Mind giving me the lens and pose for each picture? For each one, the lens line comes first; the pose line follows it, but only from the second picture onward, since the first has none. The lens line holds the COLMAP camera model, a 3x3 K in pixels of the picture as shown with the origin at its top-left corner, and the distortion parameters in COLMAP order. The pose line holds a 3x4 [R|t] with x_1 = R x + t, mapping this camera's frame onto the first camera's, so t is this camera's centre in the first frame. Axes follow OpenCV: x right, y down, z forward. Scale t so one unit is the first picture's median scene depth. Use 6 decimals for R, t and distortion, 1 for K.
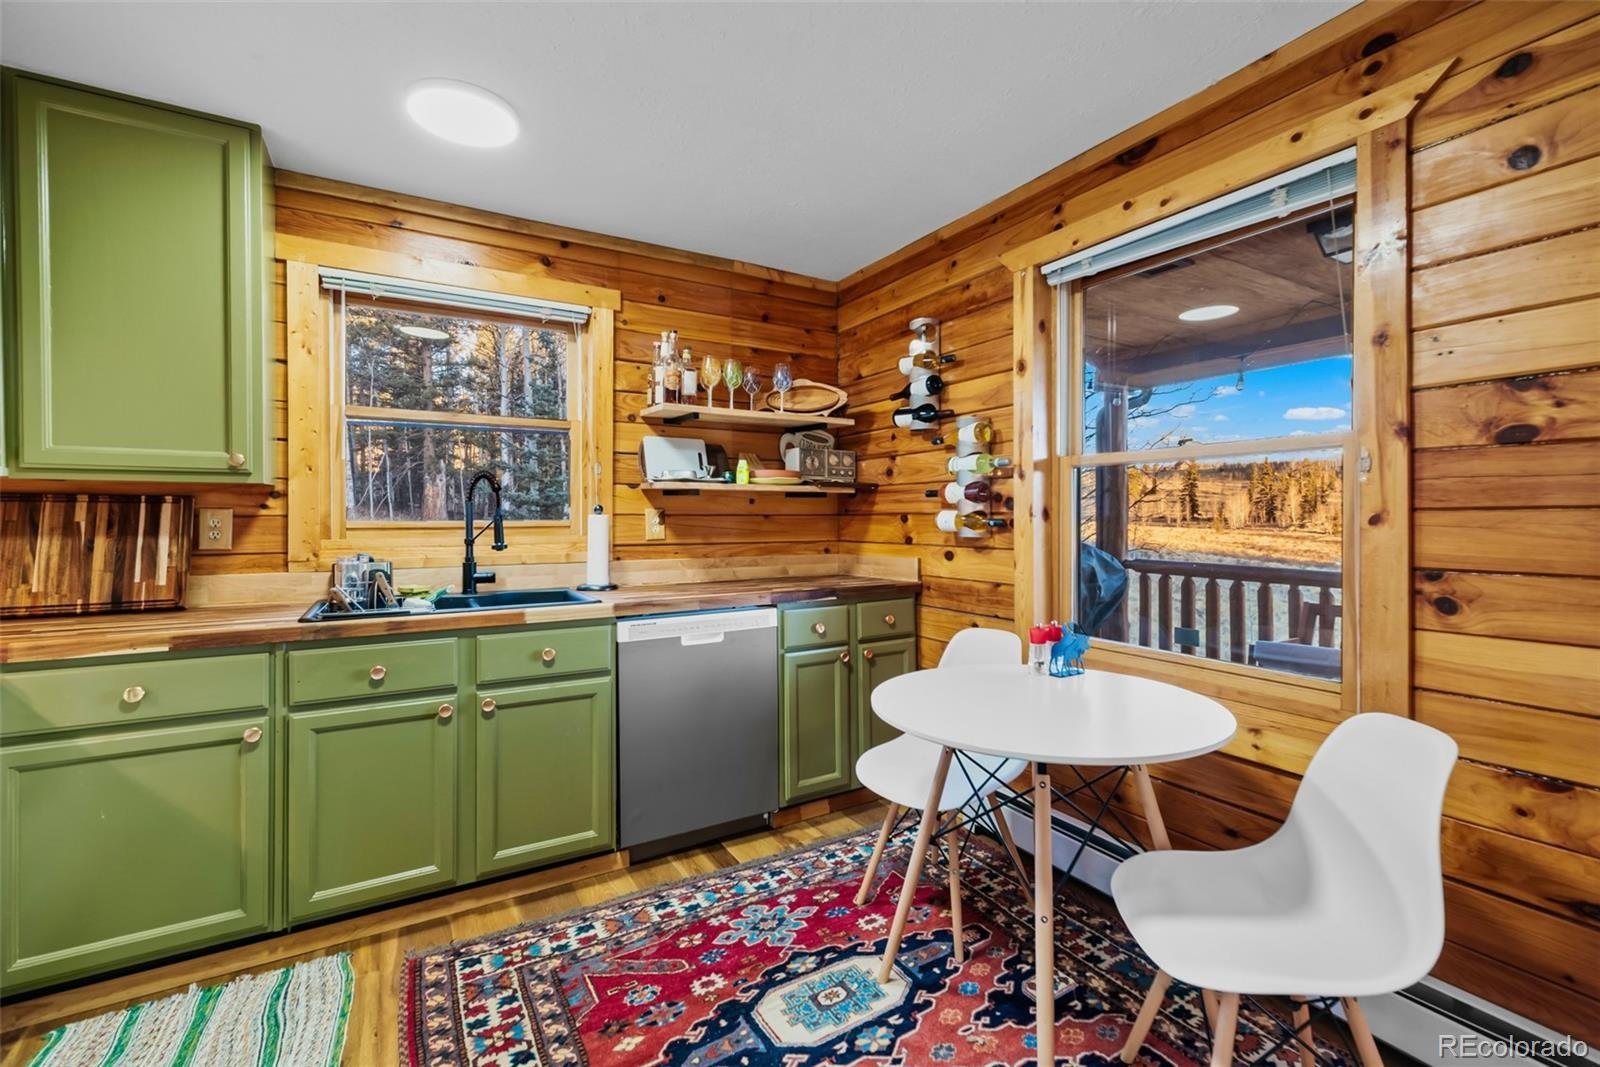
lens RADIAL K [[697.3, 0, 800.8], [0, 697.3, 520.2], [0, 0, 1]] dist [0.006430, 0.001344]
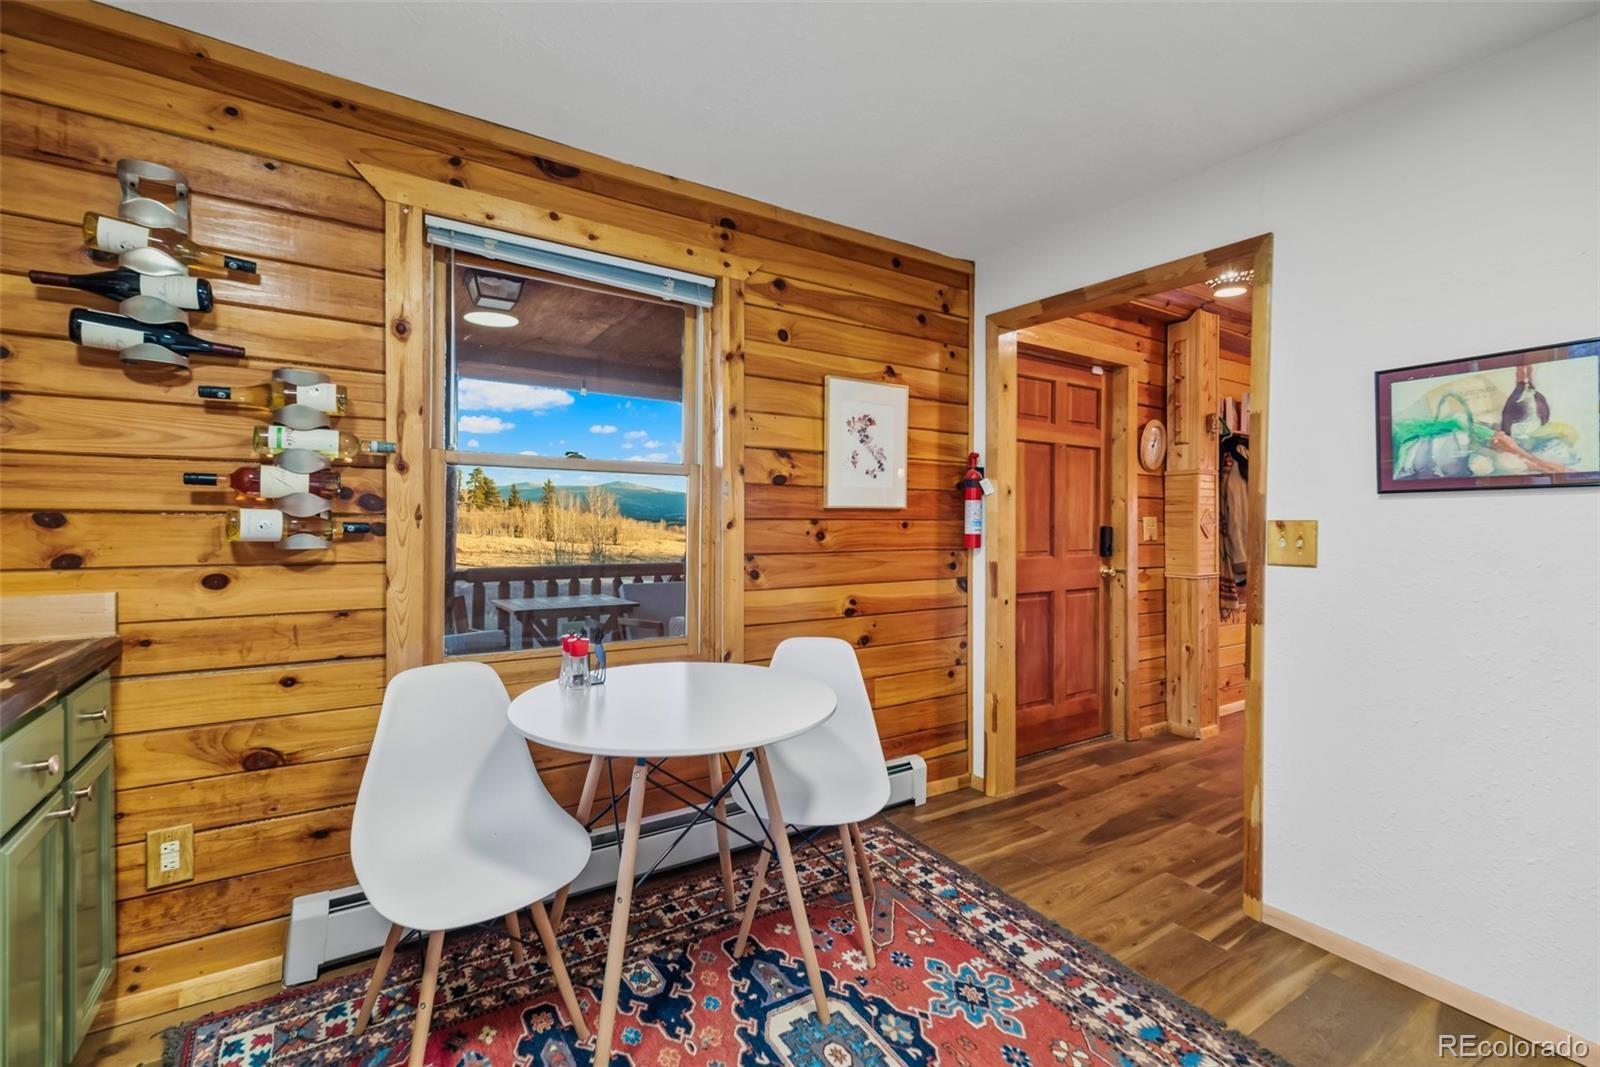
lens RADIAL K [[697.3, 0, 801.4], [0, 697.3, 524.7], [0, 0, 1]] dist [0.006430, 0.001344]
pose [[-0.047611, -0.002945, 0.998862, -0.517397], [-0.006061, 0.999978, 0.002659, -0.004362], [-0.998848, -0.005928, -0.047628, 0.622103]]
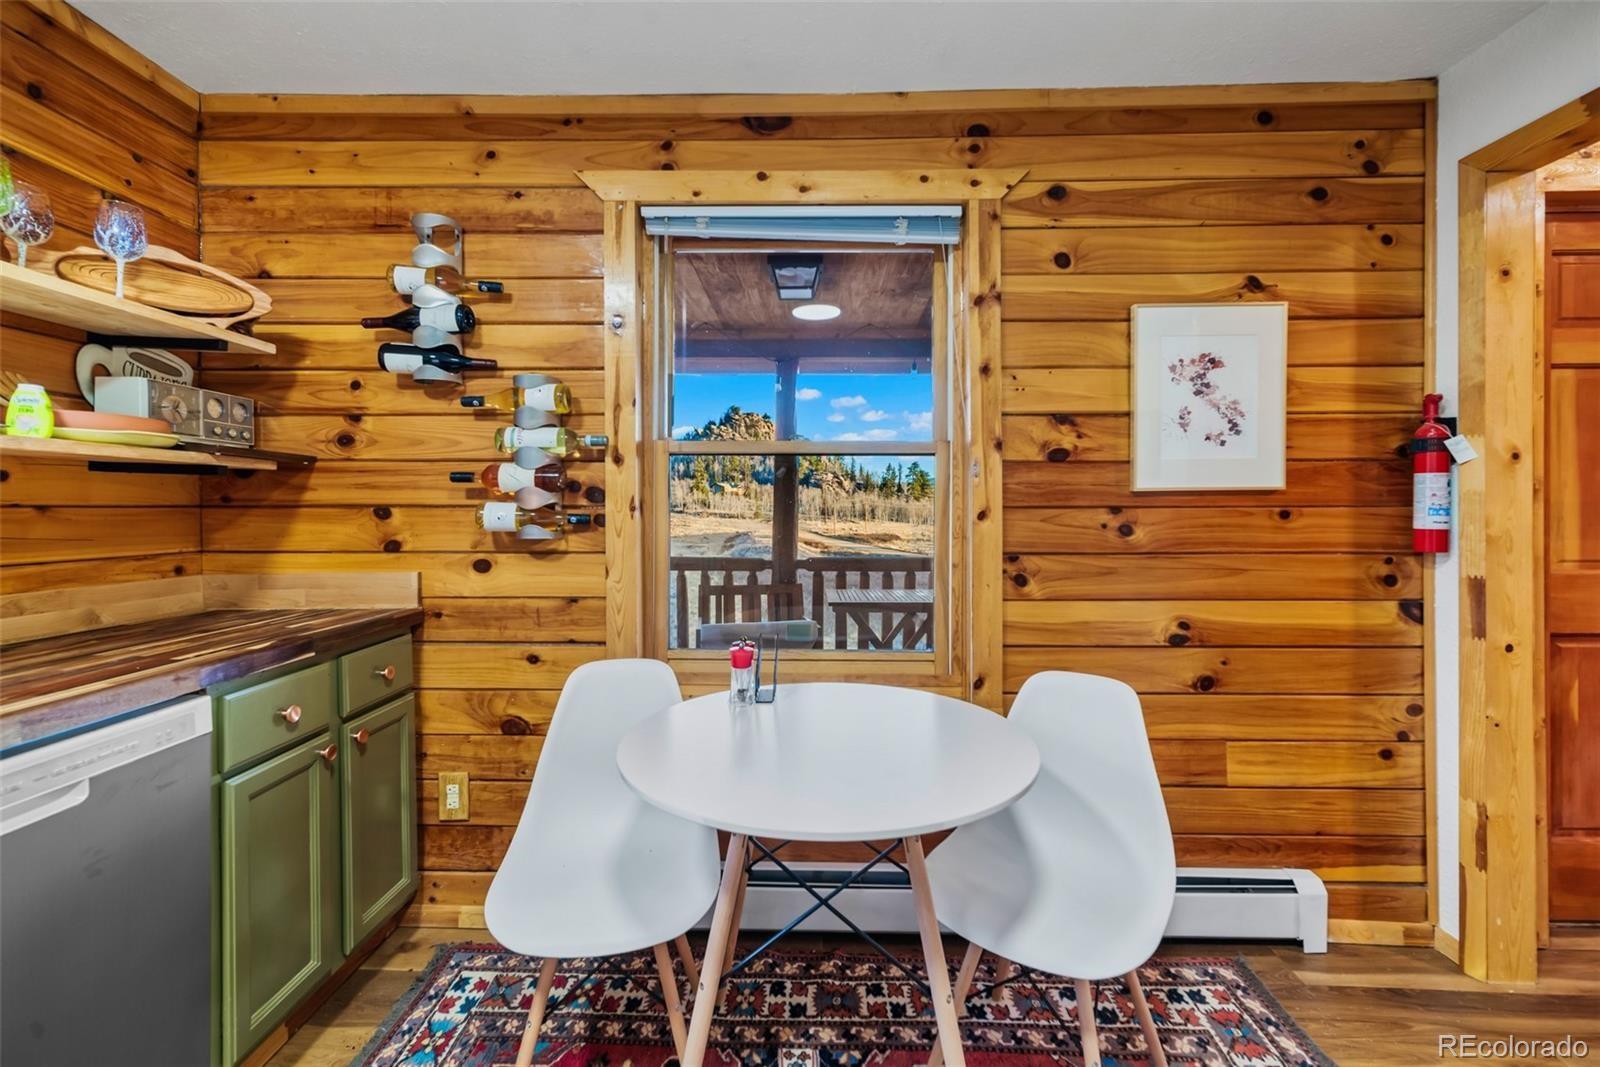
lens RADIAL K [[697.3, 0, 799.7], [0, 697.3, 513.3], [0, 0, 1]] dist [0.006430, 0.001344]
pose [[0.521449, -0.003029, 0.853277, -0.270357], [-0.000343, 0.999993, 0.003759, -0.006109], [-0.853282, -0.002253, 0.521445, 0.429927]]
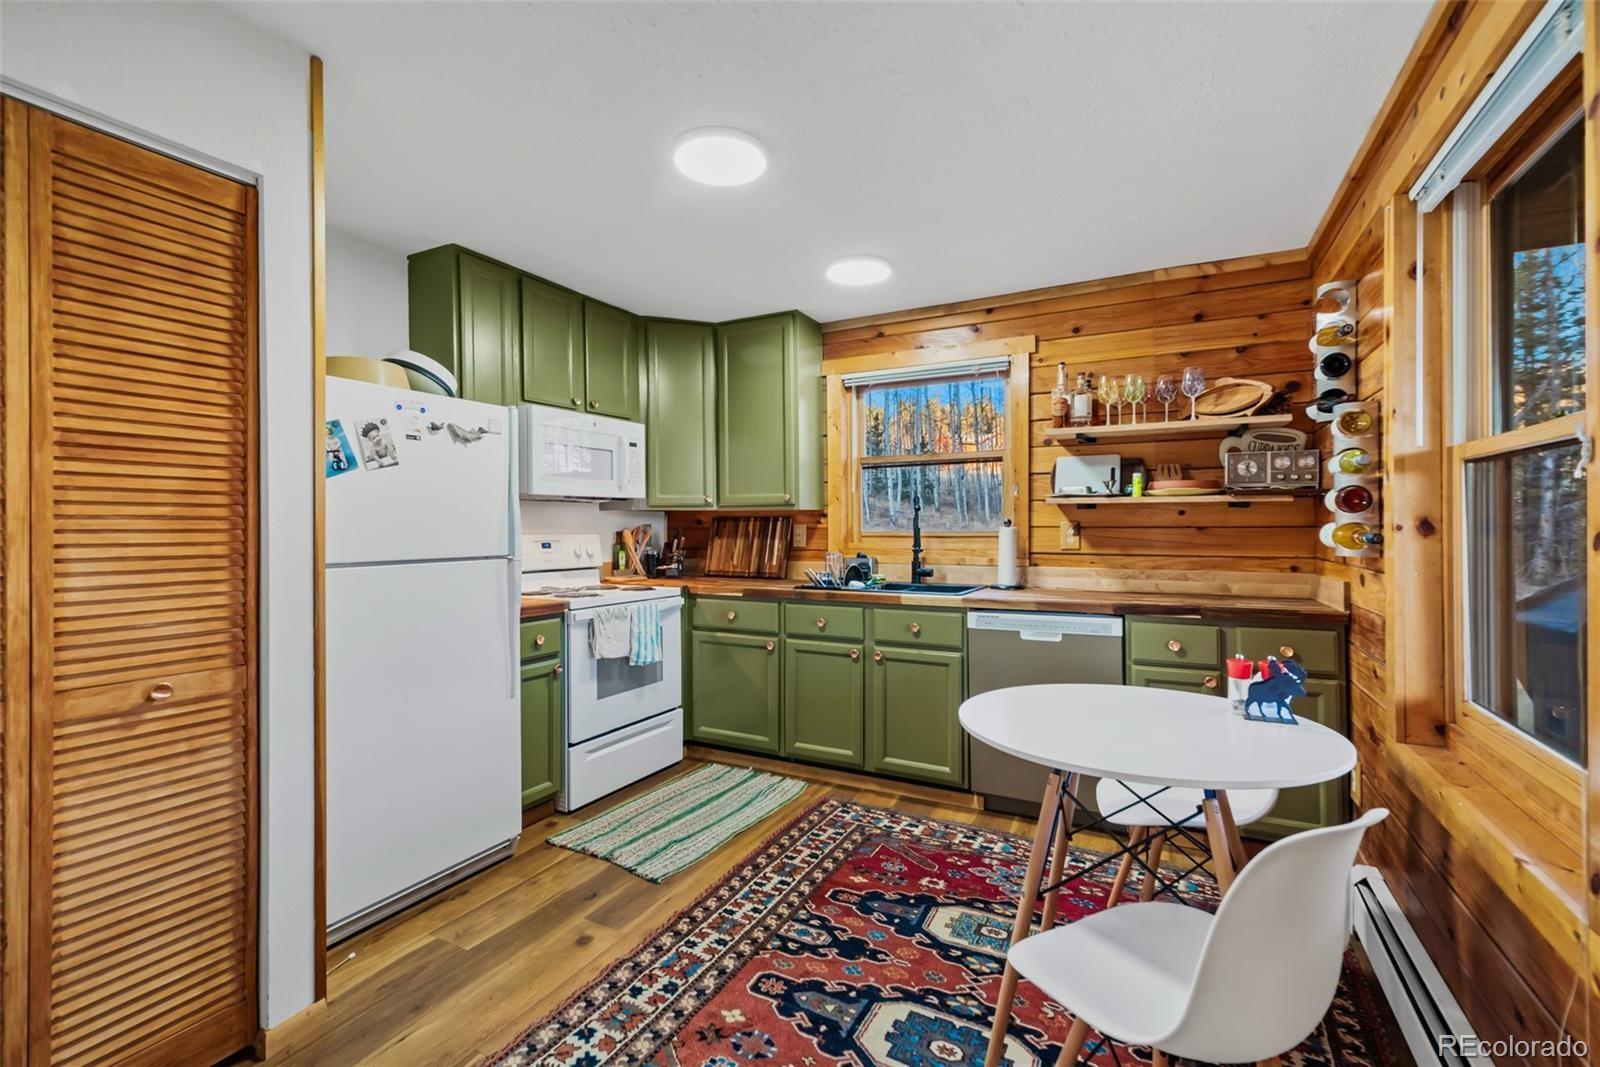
lens RADIAL K [[697.3, 0, 796.5], [0, 697.3, 525.7], [0, 0, 1]] dist [0.006430, 0.001344]
pose [[0.524573, -0.000760, -0.851365, 0.661087], [-0.001853, 0.999996, -0.002035, -0.008757], [0.851364, 0.002645, 0.524569, 0.063283]]
